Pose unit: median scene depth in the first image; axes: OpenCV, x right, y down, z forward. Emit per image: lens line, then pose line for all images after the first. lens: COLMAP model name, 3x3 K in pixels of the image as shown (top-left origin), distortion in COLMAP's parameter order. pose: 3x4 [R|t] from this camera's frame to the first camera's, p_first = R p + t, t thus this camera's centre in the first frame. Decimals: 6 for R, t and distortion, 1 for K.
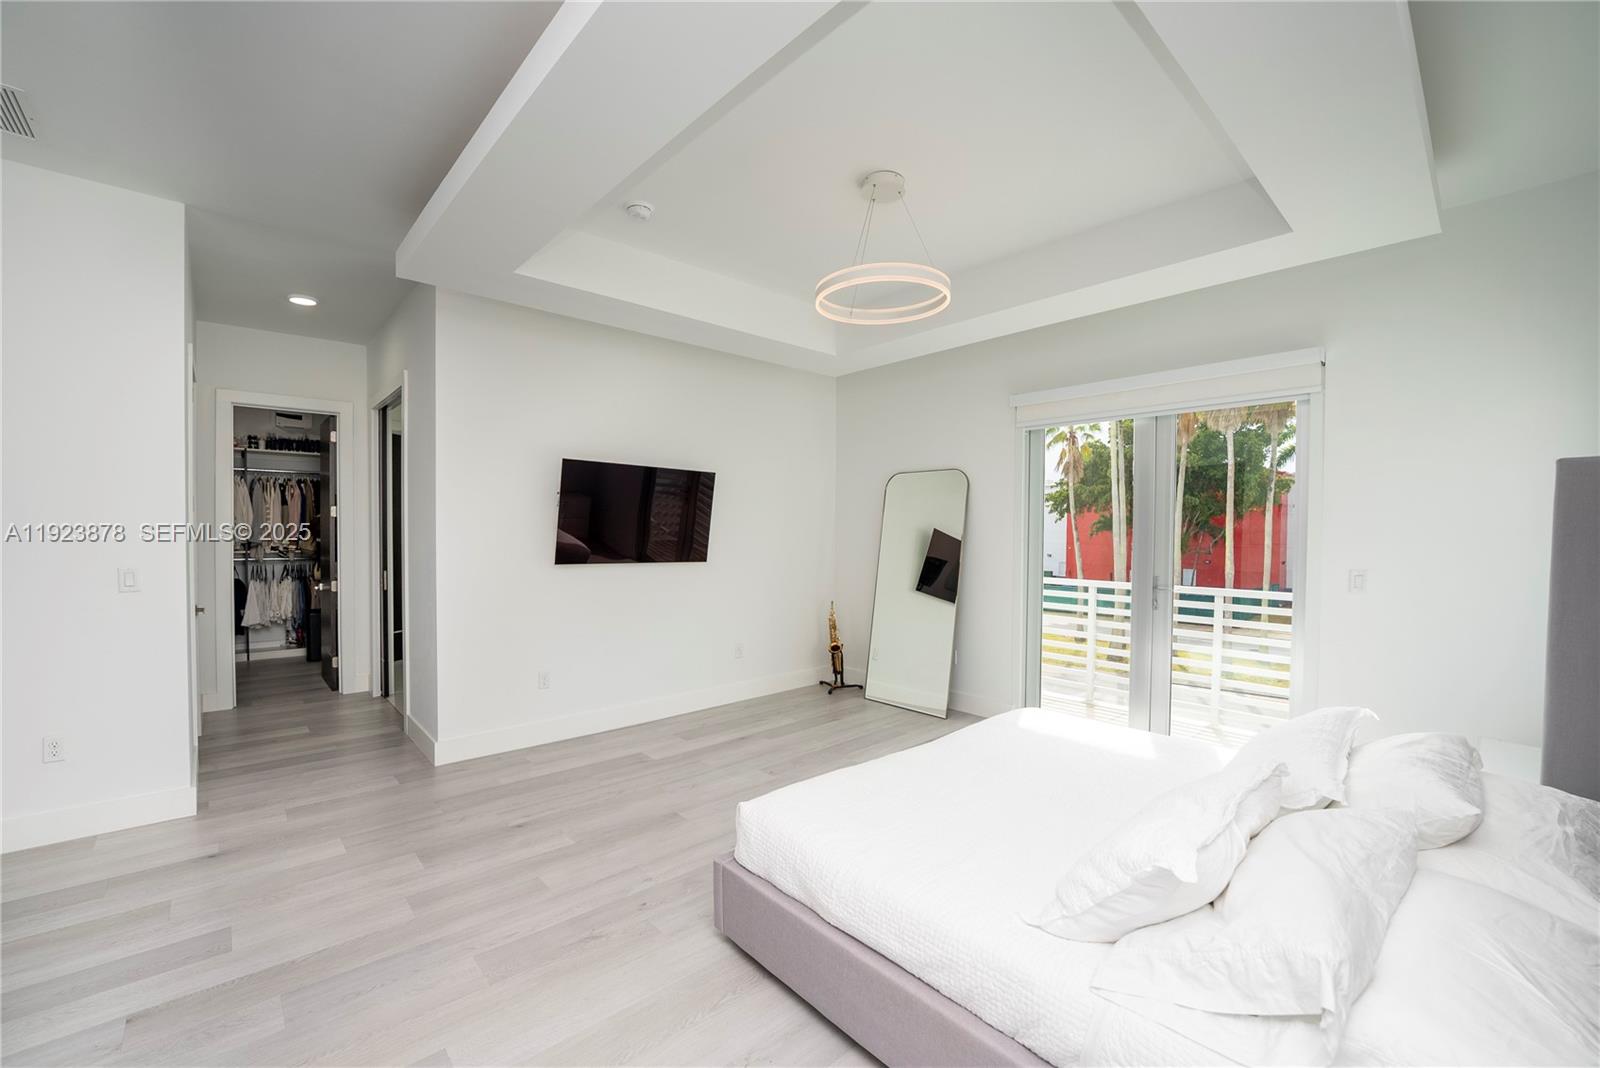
lens RADIAL K [[651.1, 0, 786.6], [0, 651.1, 535.7], [0, 0, 1]] dist [-0.031401, 0.004301]
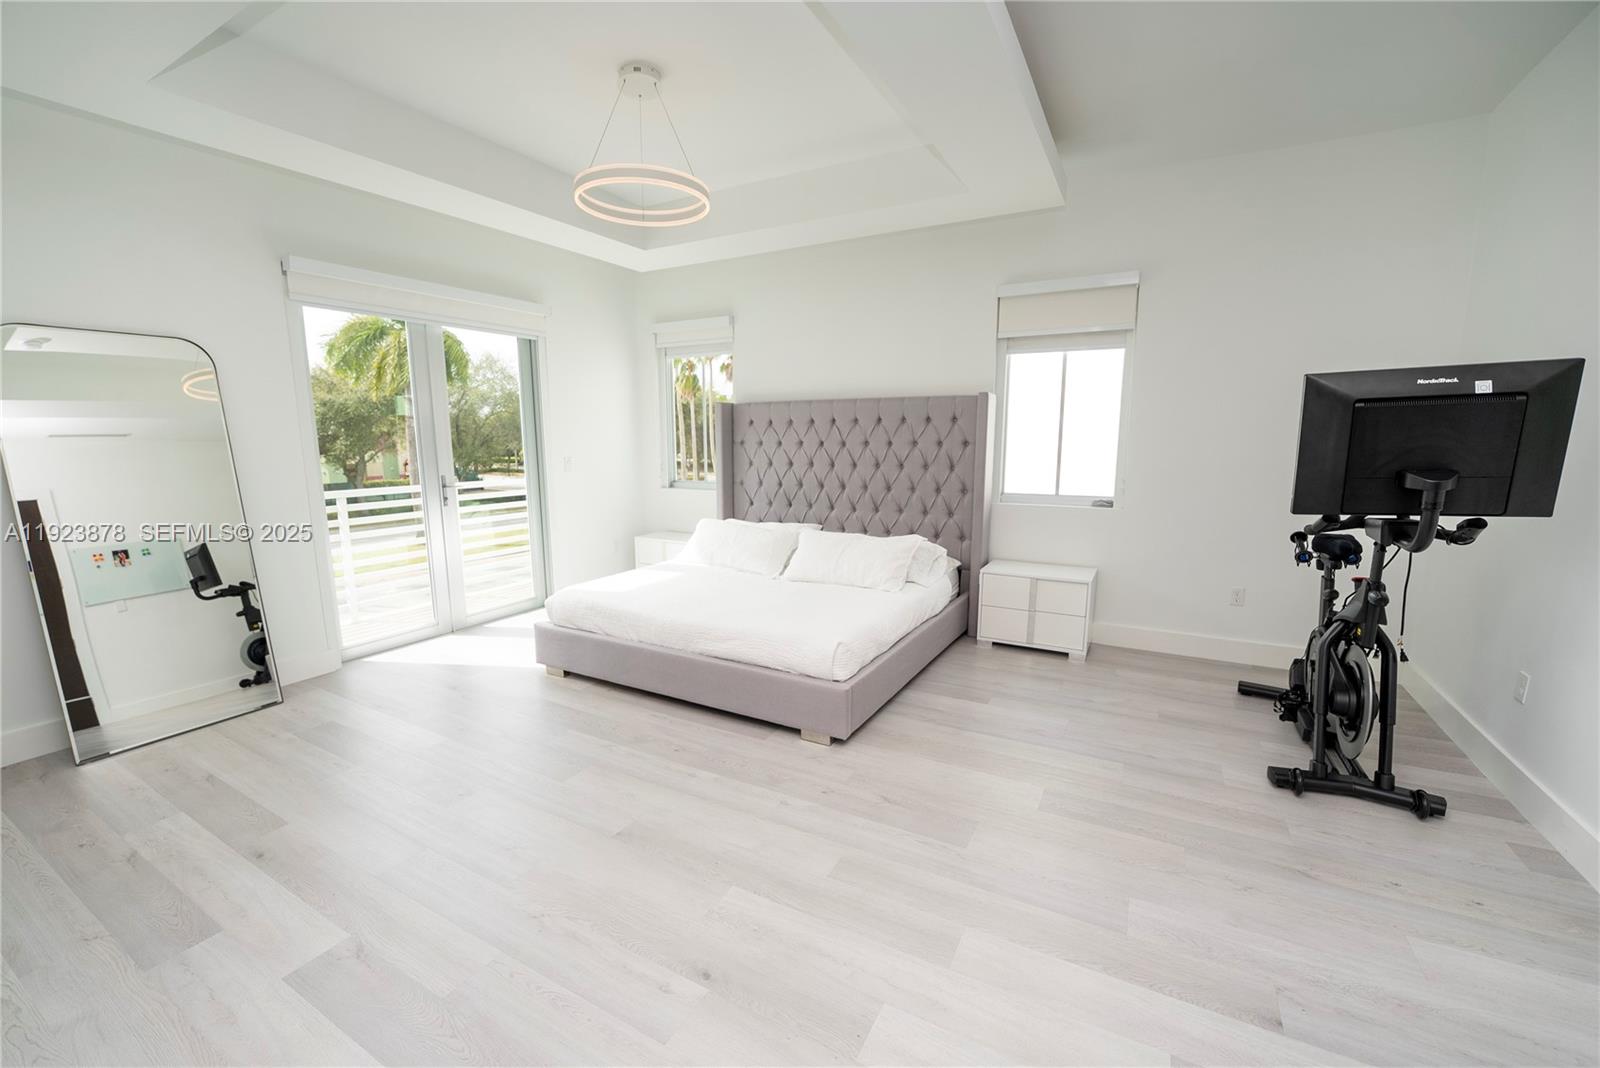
lens RADIAL K [[651.1, 0, 789.3], [0, 651.1, 534.6], [0, 0, 1]] dist [-0.031401, 0.004301]
pose [[-0.320251, -0.149385, 0.935480, -0.585900], [0.004752, 0.987223, 0.159274, -0.010485], [-0.947321, 0.055453, -0.315449, 0.703221]]
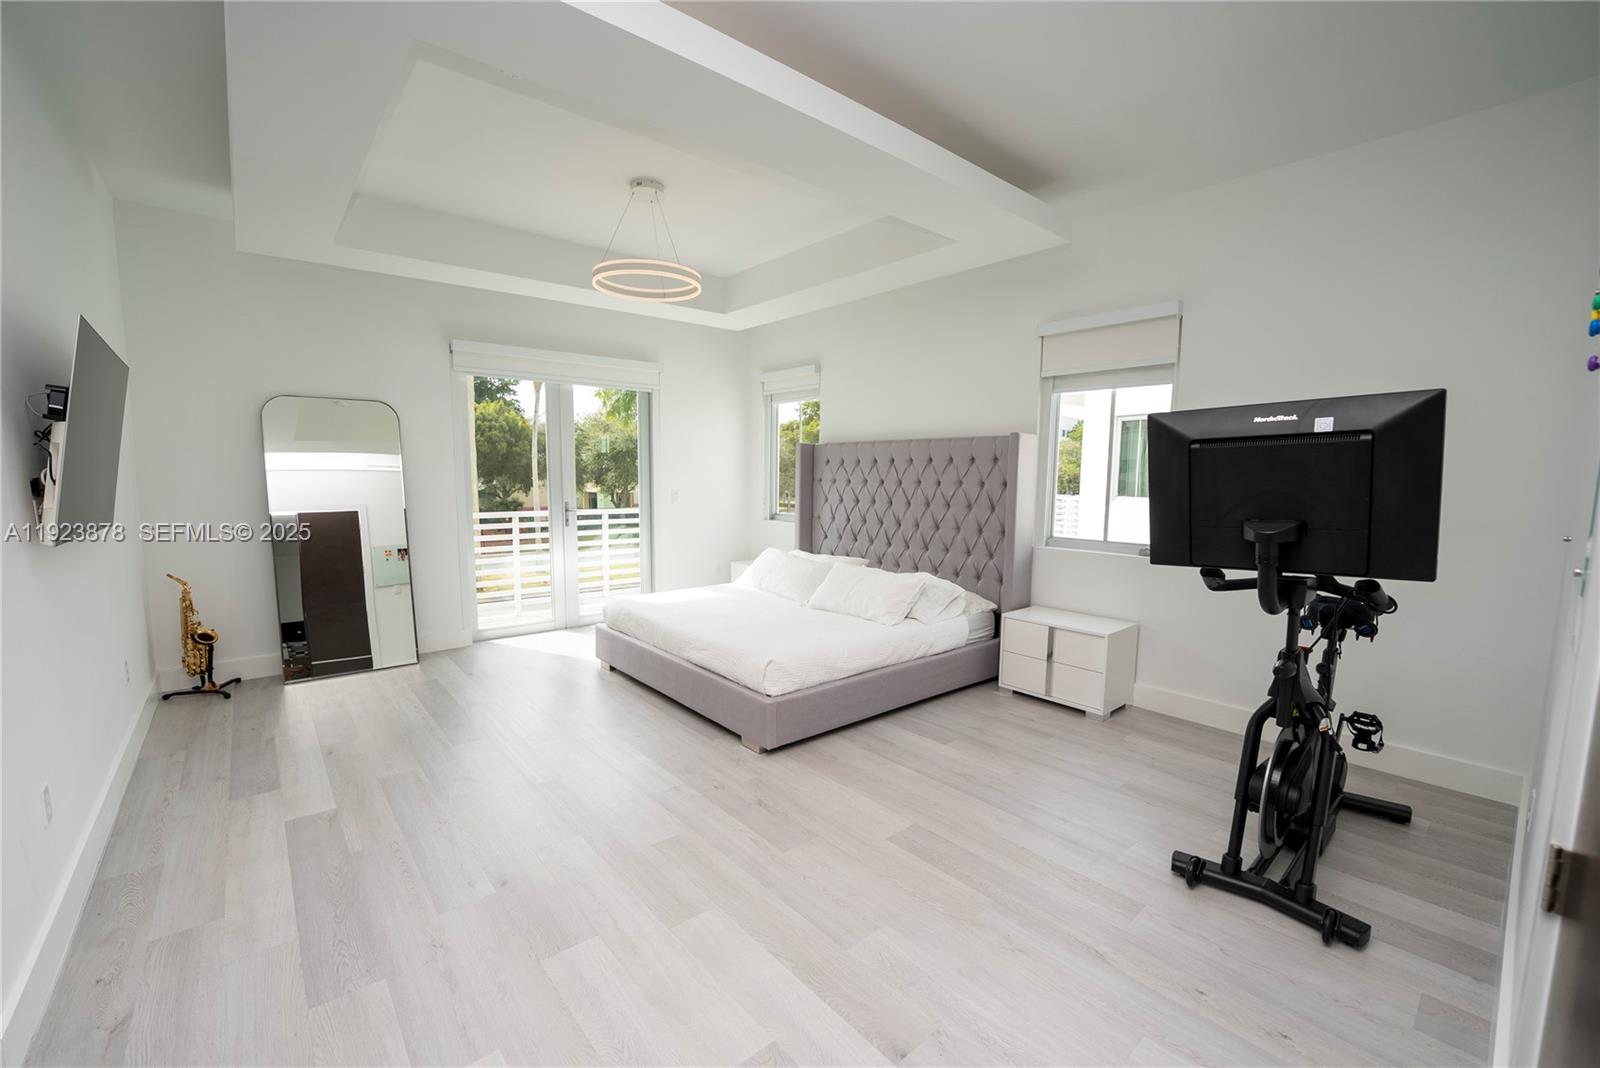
lens RADIAL K [[651.1, 0, 788.1], [0, 651.1, 531.9], [0, 0, 1]] dist [-0.031401, 0.004301]
pose [[0.031698, -0.098469, 0.994635, -0.704401], [-0.004408, 0.995112, 0.098657, -0.012064], [-0.999488, -0.007511, 0.031109, 0.429210]]
